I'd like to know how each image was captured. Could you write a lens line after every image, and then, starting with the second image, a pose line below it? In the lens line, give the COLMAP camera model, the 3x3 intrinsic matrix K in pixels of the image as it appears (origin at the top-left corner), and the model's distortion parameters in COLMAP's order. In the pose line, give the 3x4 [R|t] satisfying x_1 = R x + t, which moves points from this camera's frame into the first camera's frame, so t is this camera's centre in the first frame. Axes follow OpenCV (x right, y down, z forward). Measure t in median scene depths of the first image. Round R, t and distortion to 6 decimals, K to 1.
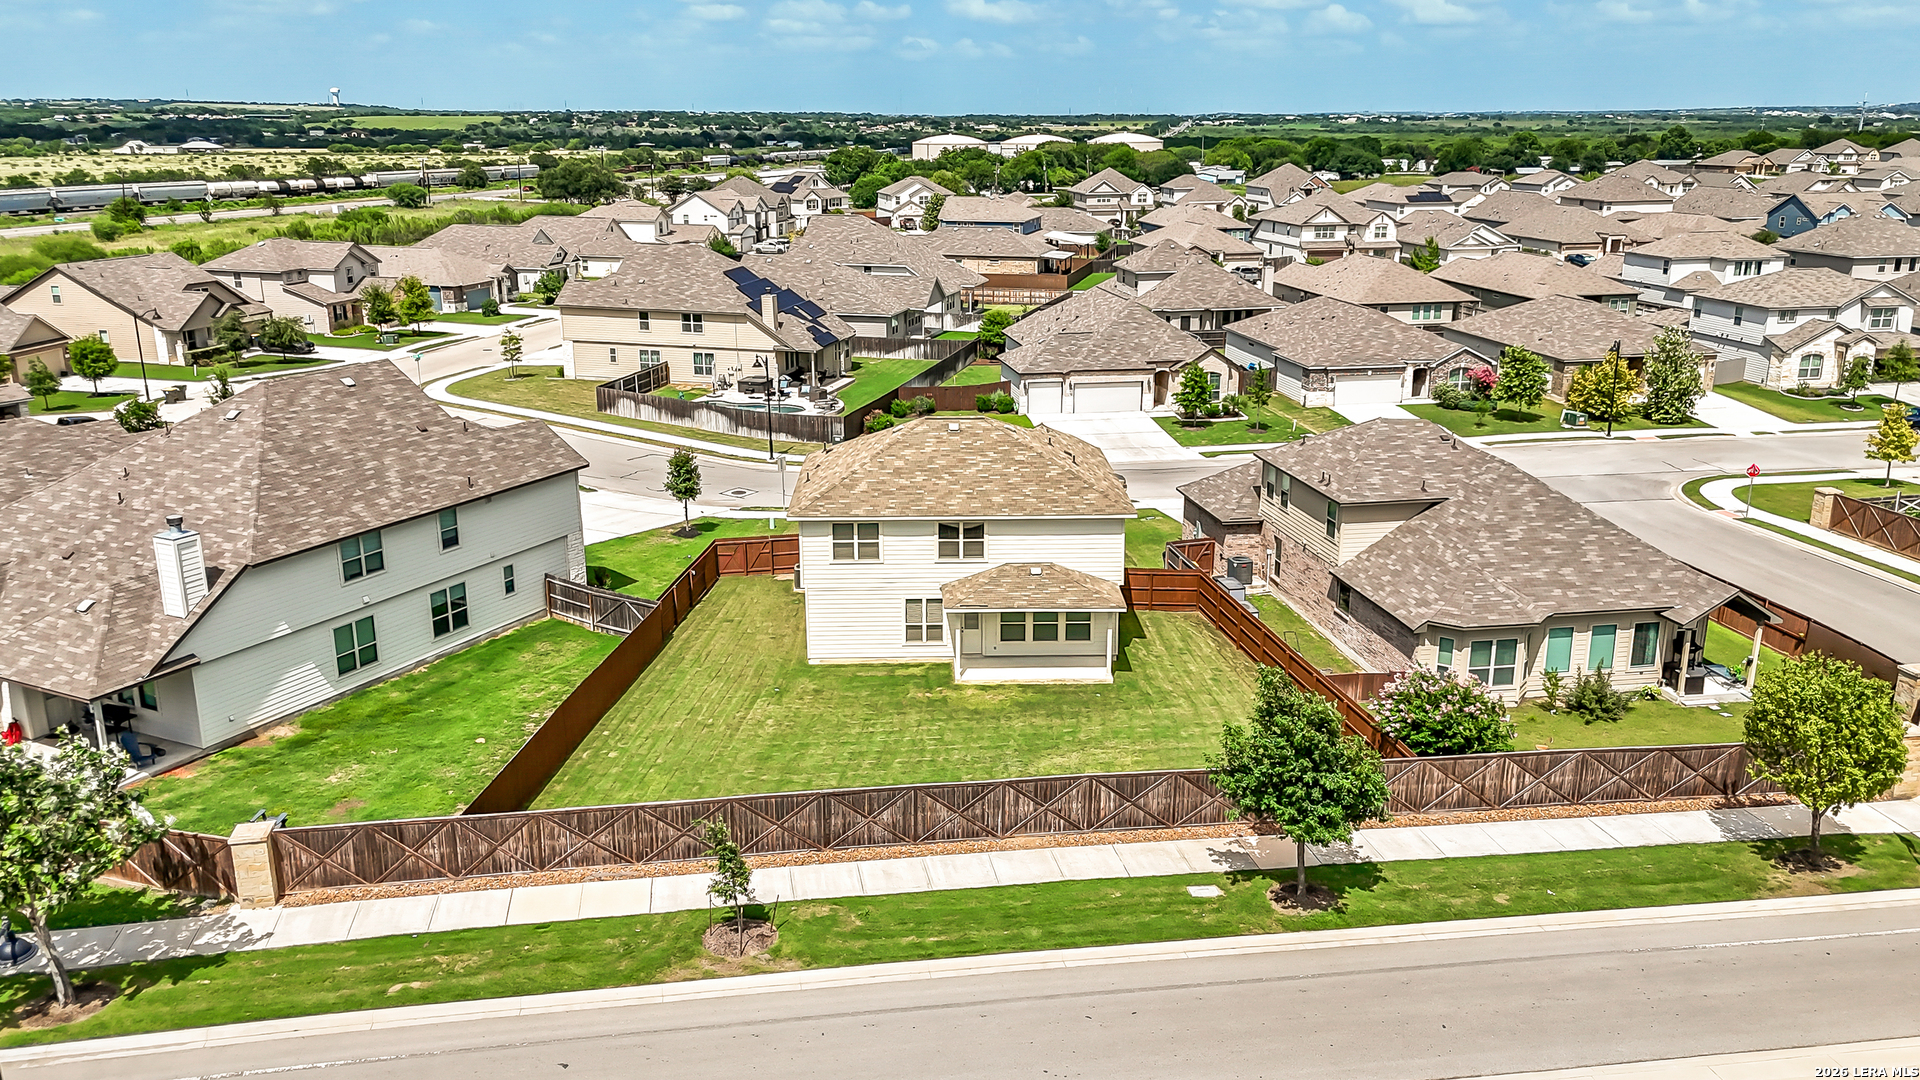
lens RADIAL K [[1440.0, 0, 960.0], [0, 1440.0, 540.0], [0, 0, 1]] dist [0.141196, -0.212977]
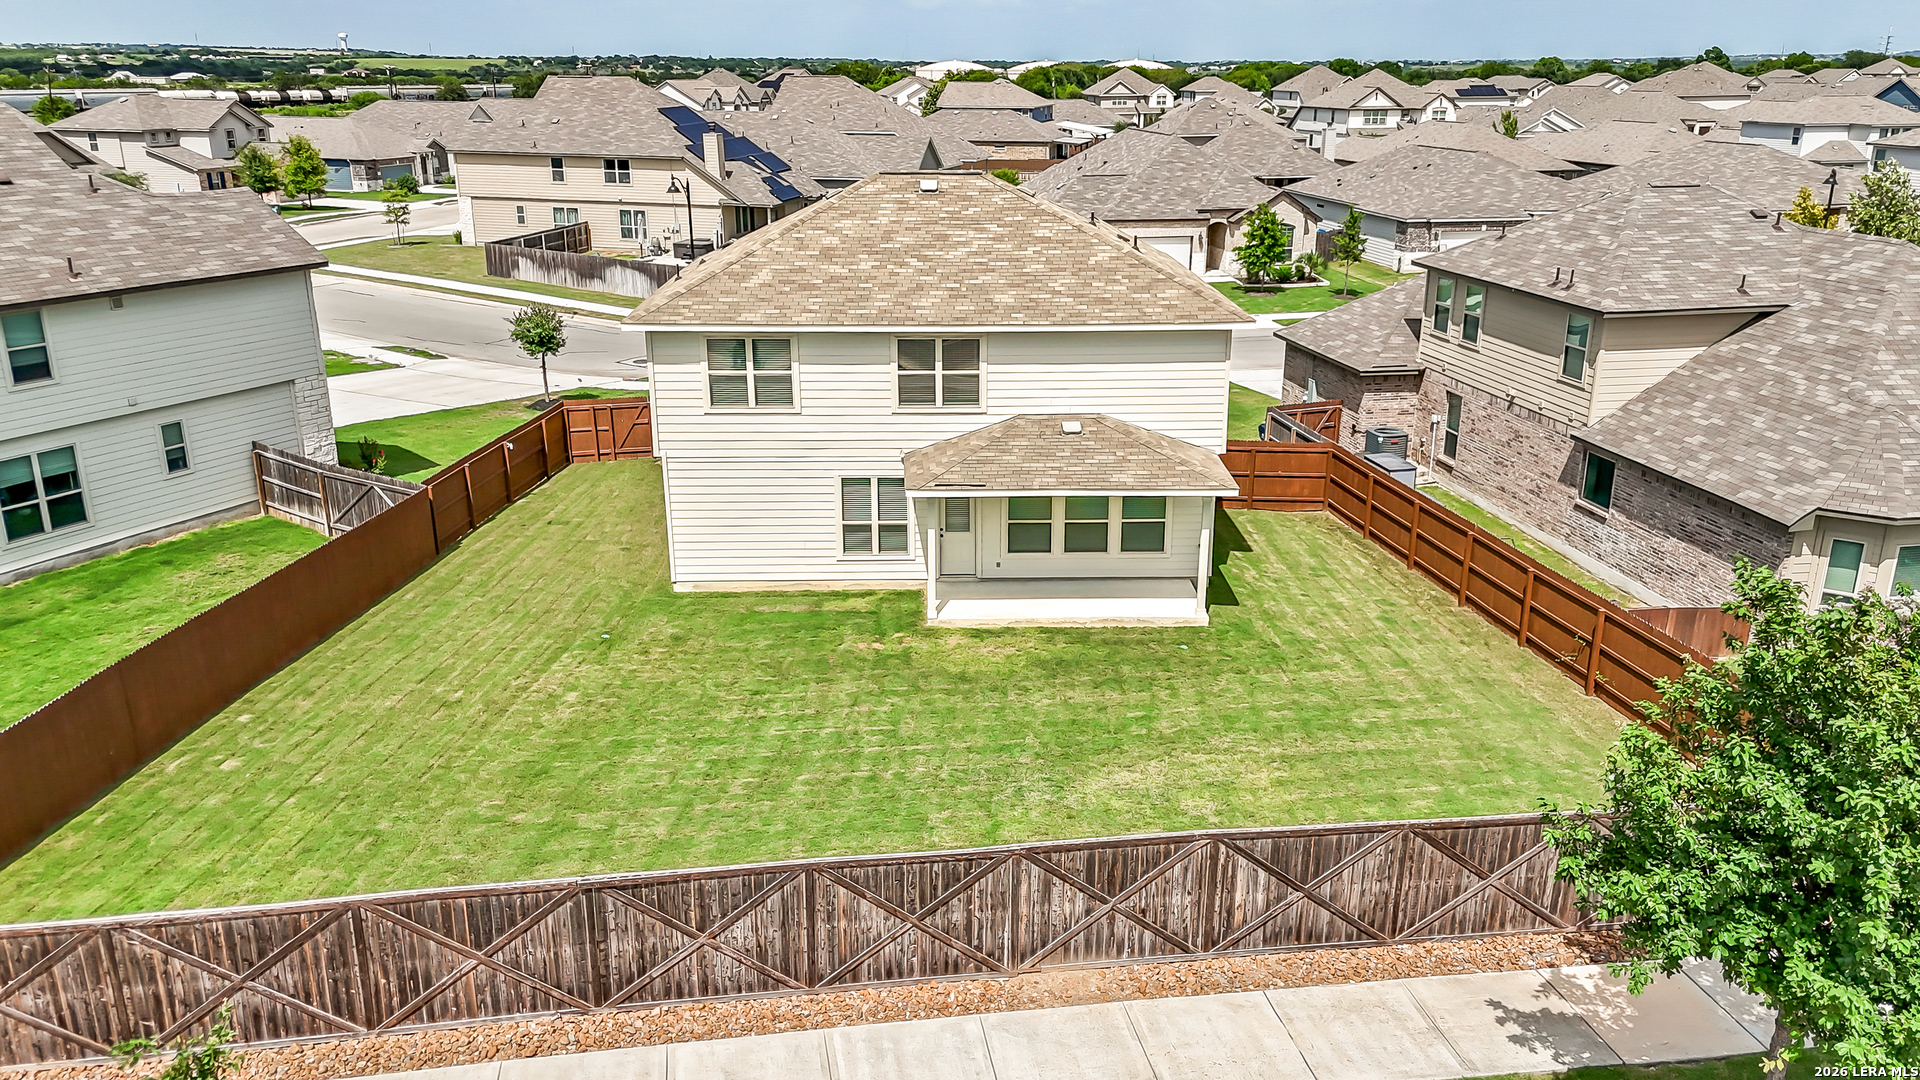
lens RADIAL K [[1440.0, 0, 960.0], [0, 1440.0, 540.0], [0, 0, 1]] dist [0.141196, -0.212977]
pose [[0.999993, 0.002334, -0.003064, 0.010669], [-0.002214, 0.999262, 0.038358, 0.042742], [0.003152, -0.038351, 0.999259, 0.421764]]
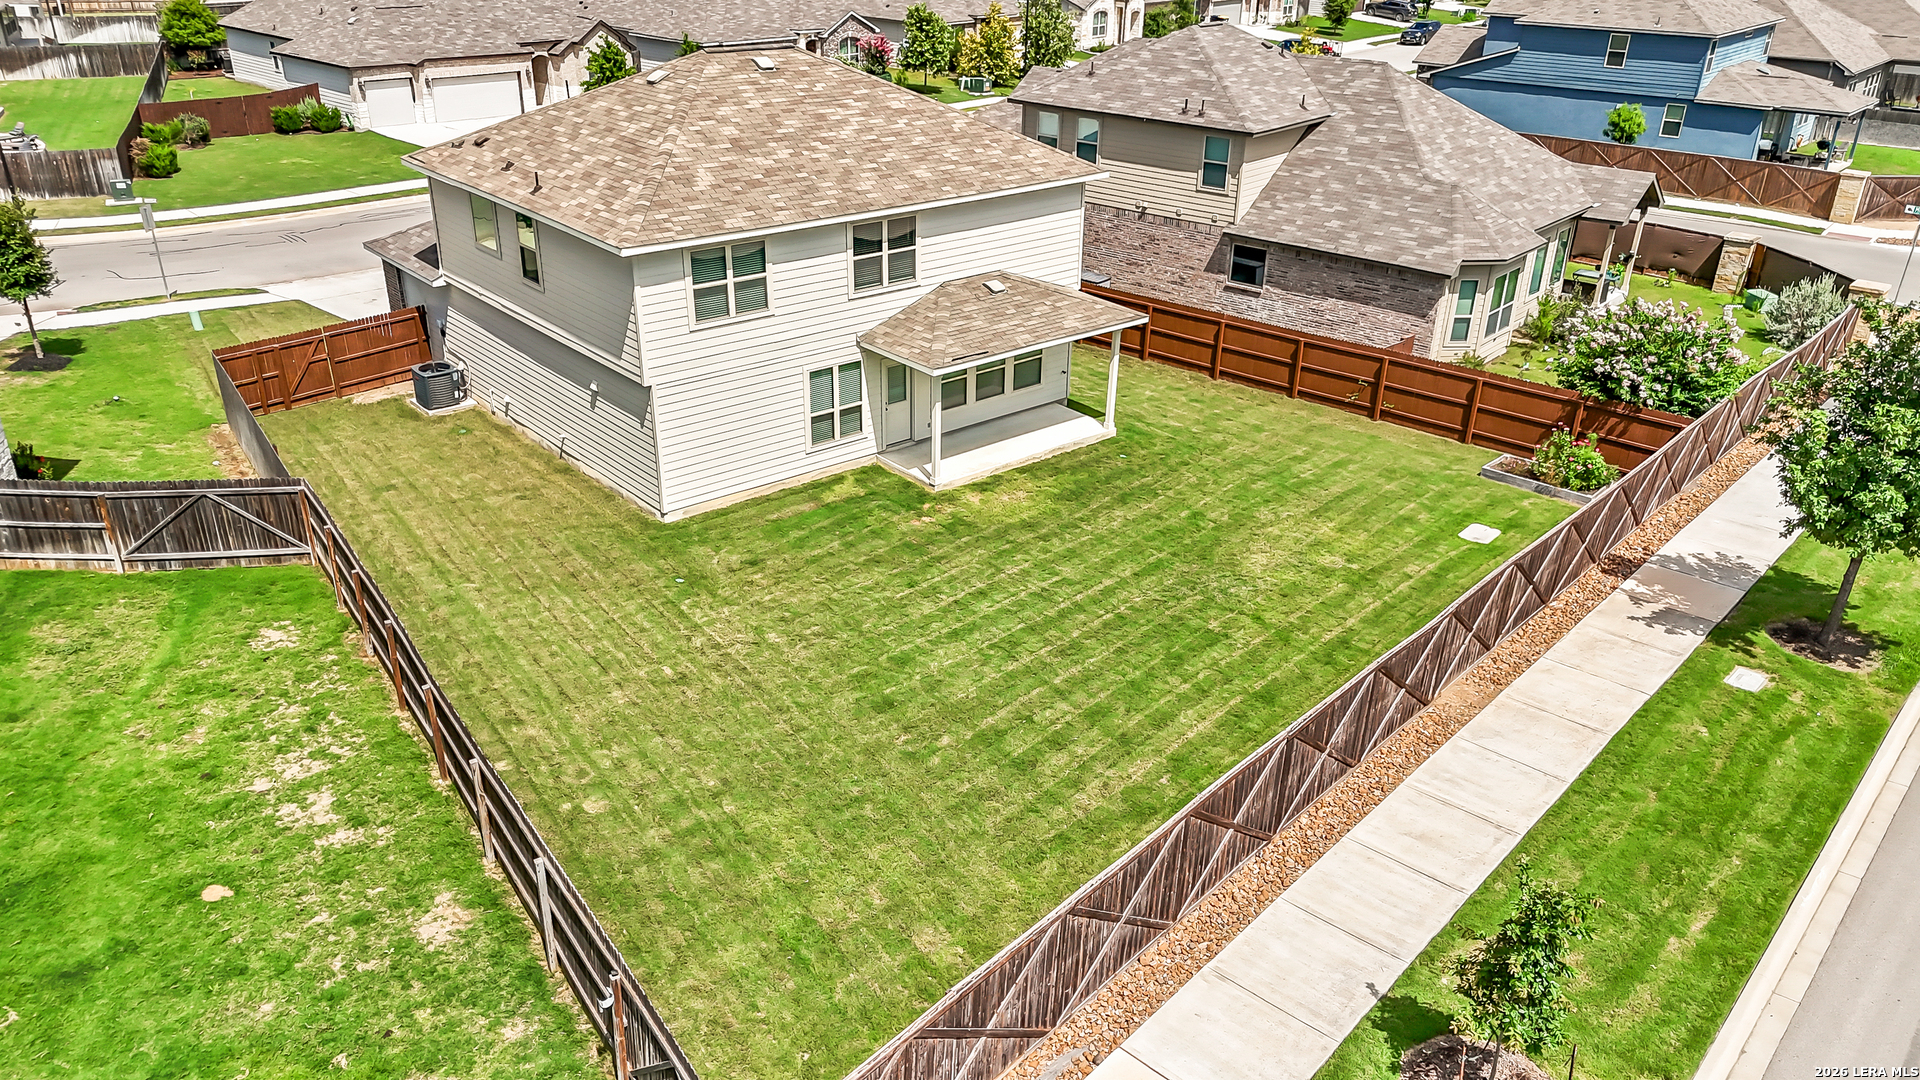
lens RADIAL K [[1406.4, 0, 960.0], [0, 1406.4, 540.0], [0, 0, 1]] dist [0.060044, -0.001622]
pose [[0.786616, -0.255429, 0.562132, -0.317841], [0.154869, 0.962936, 0.220838, -0.009001], [-0.597705, -0.086658, 0.797019, 0.501610]]
